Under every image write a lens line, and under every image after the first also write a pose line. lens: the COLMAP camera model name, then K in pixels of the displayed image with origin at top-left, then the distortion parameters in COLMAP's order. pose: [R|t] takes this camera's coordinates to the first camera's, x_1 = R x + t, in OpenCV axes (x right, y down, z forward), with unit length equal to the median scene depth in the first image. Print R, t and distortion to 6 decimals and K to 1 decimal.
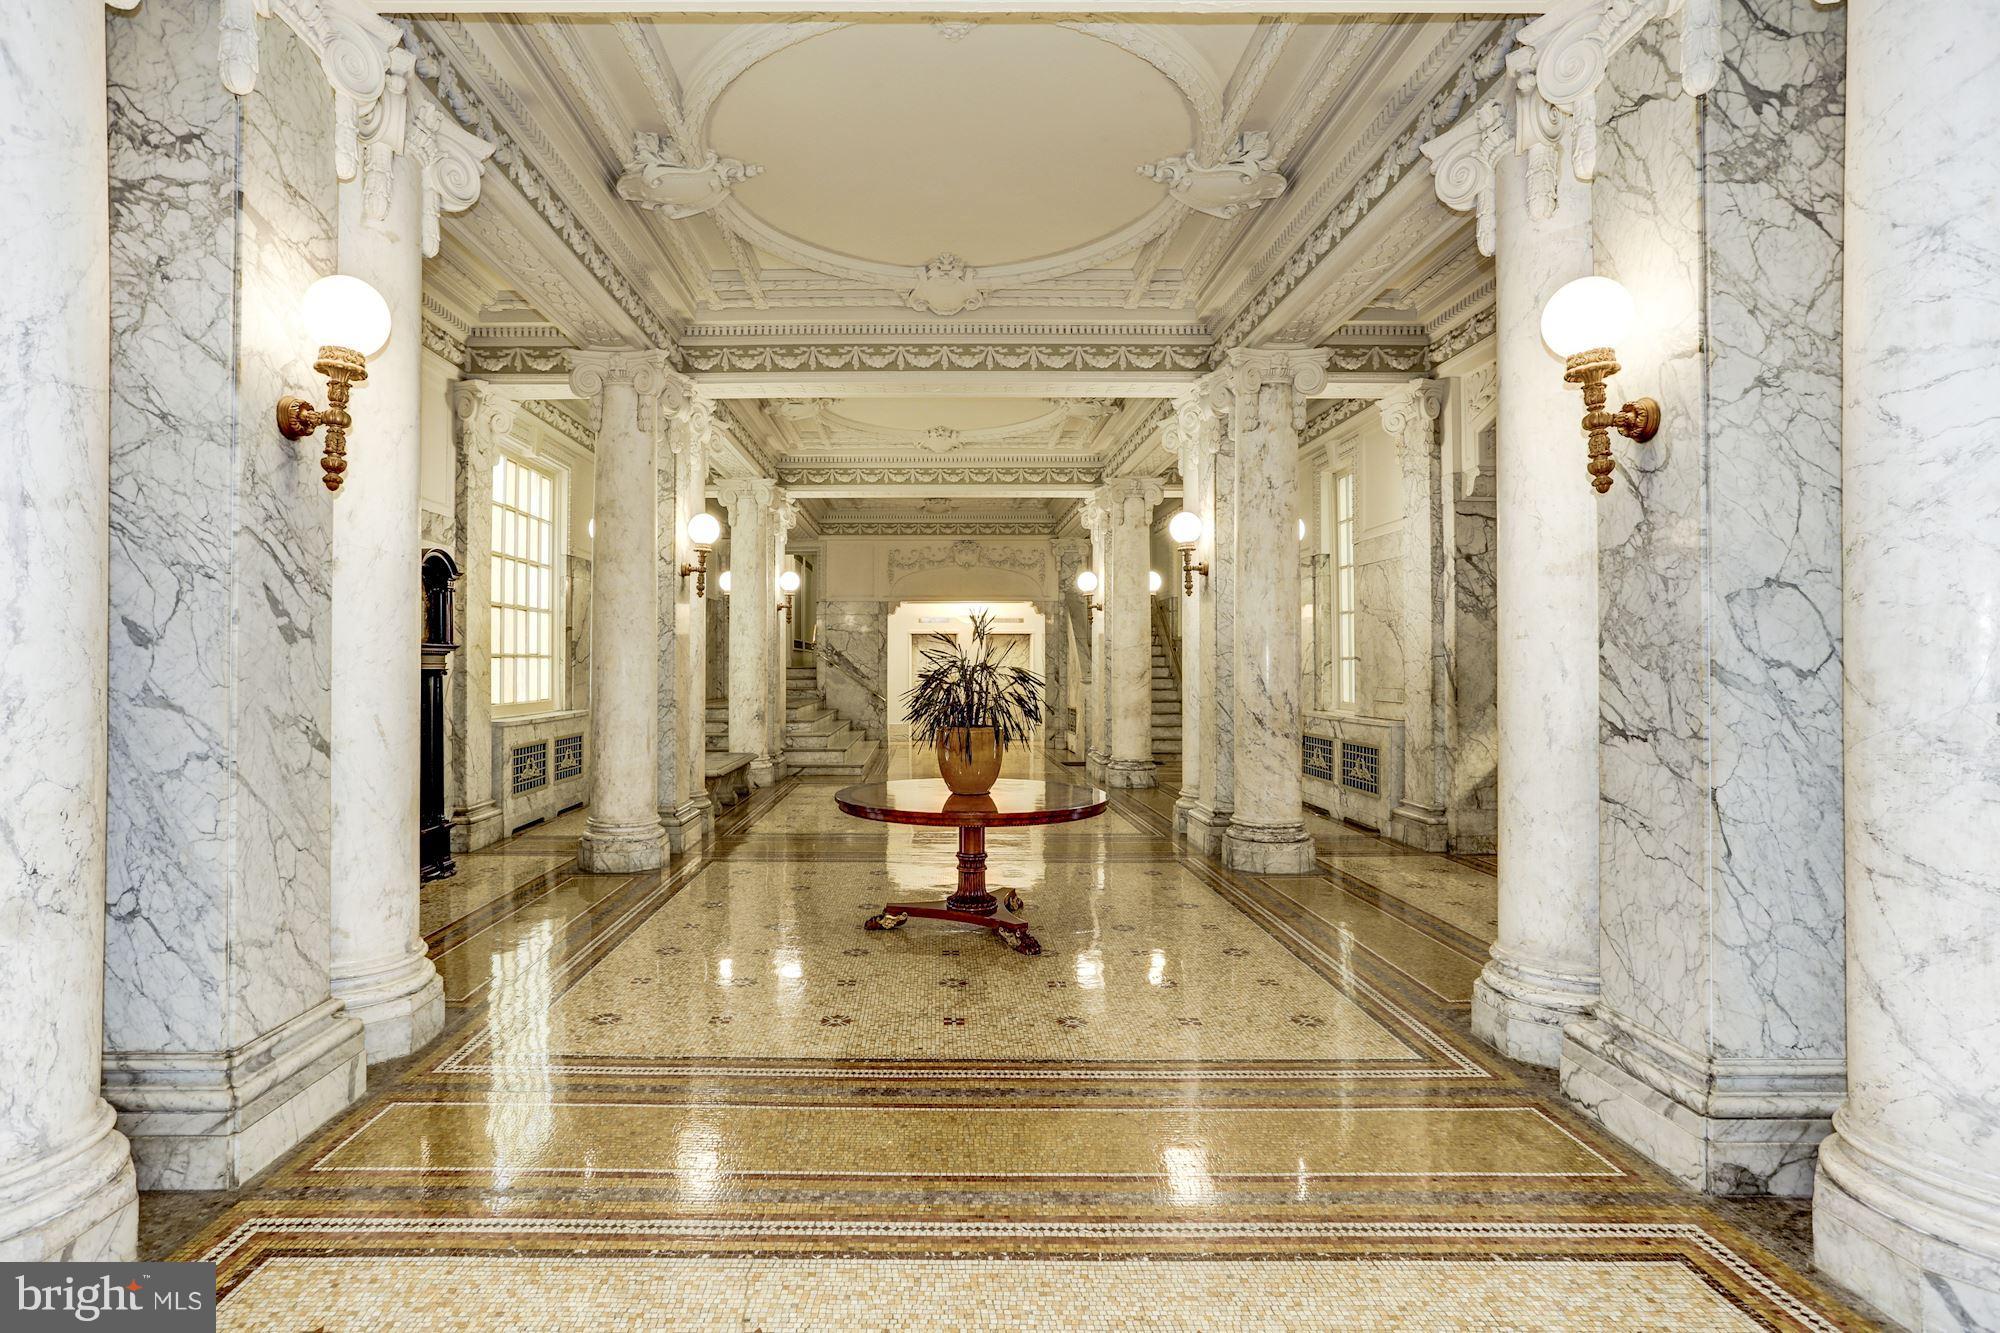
lens RADIAL K [[960.9, 0, 976.4], [0, 960.9, 656.1], [0, 0, 1]] dist [-0.000629, 0.000392]
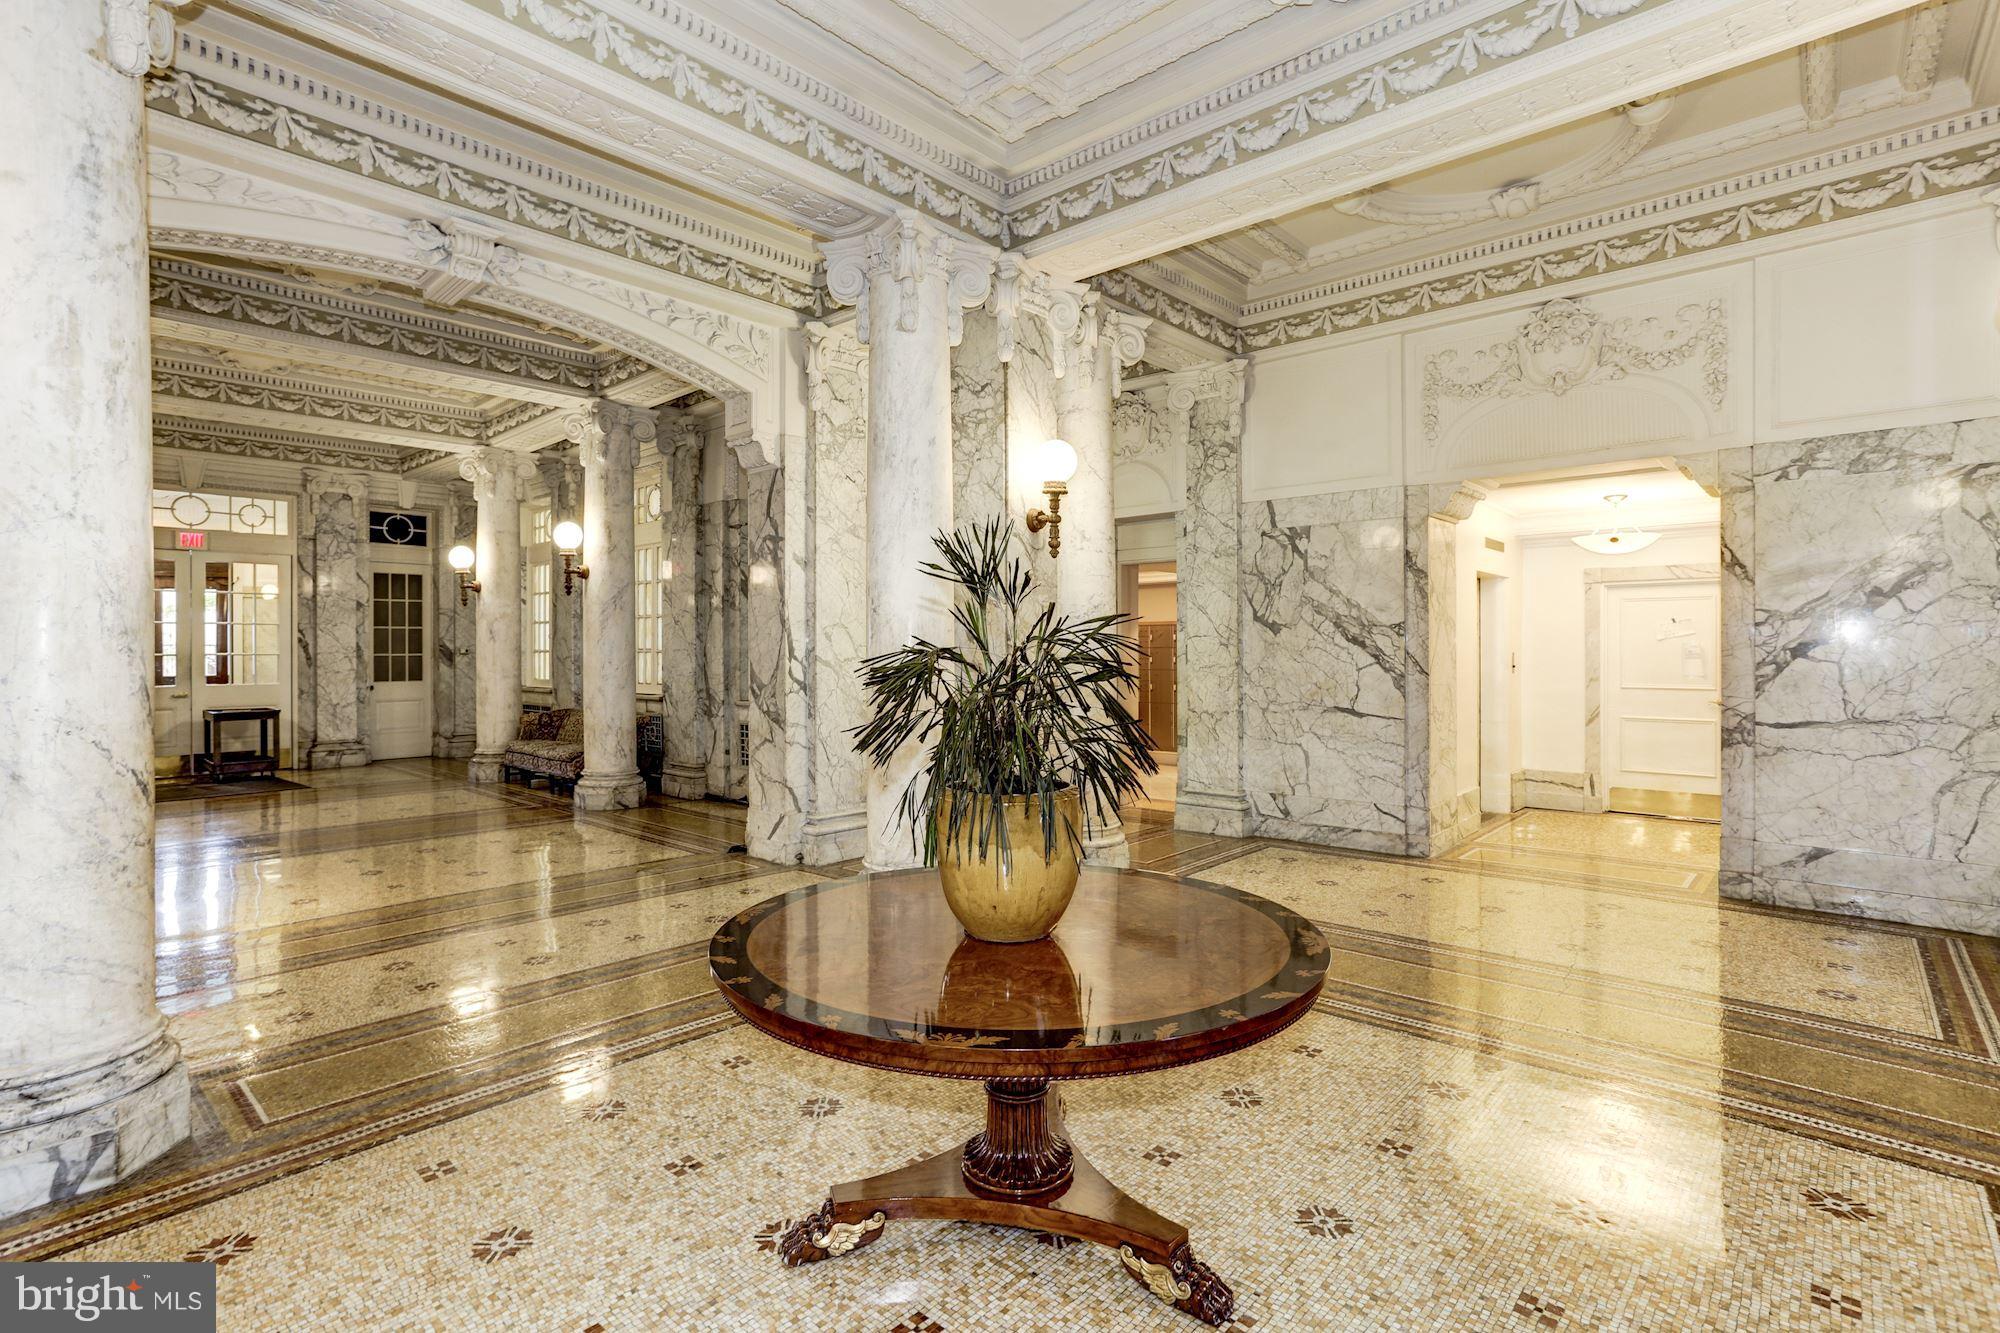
lens RADIAL K [[960.9, 0, 976.4], [0, 960.9, 656.1], [0, 0, 1]] dist [-0.000629, 0.000392]
pose [[-0.703008, 0.002545, 0.711178, -0.509806], [-0.004029, 0.999963, -0.007562, 0.031883], [-0.711171, -0.008181, -0.702972, 2.146890]]
